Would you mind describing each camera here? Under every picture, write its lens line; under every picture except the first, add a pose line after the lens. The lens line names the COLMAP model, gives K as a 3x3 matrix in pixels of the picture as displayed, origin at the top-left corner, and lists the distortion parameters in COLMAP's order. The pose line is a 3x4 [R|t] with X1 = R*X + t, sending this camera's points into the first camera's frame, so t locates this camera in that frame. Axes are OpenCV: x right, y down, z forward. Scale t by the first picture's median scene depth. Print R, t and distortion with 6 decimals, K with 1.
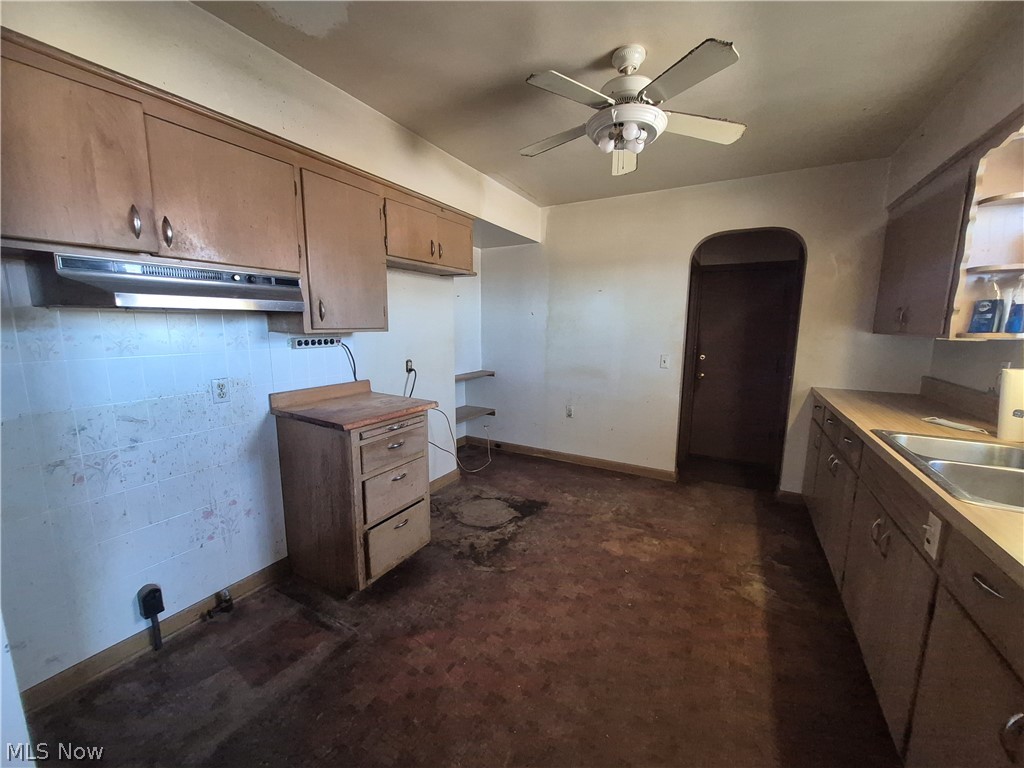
lens RADIAL K [[398.1, 0, 514.3], [0, 398.1, 381.8], [0, 0, 1]] dist [-0.000213, 0.000043]
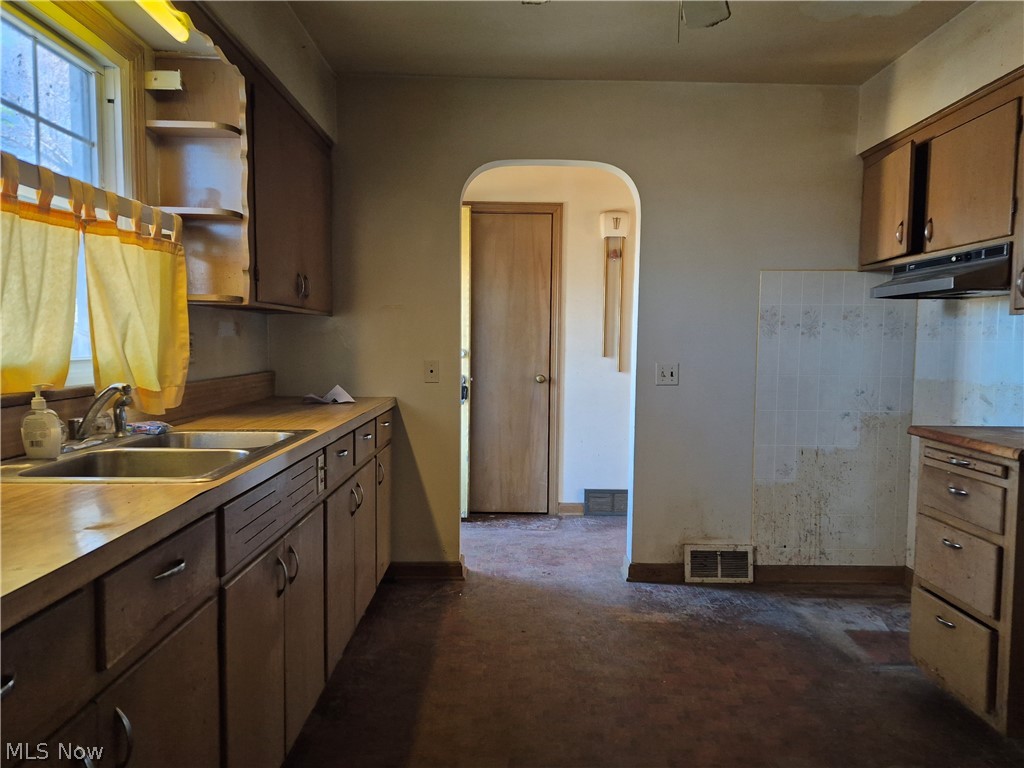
lens RADIAL K [[717.7, 0, 529.0], [0, 717.7, 382.6], [0, 0, 1]] dist [0.101960, -0.090747]
pose [[-0.862286, 0.010543, -0.506311, 0.796198], [-0.095228, 0.978573, 0.182557, -0.140943], [0.497387, 0.205631, -0.842806, 1.486380]]
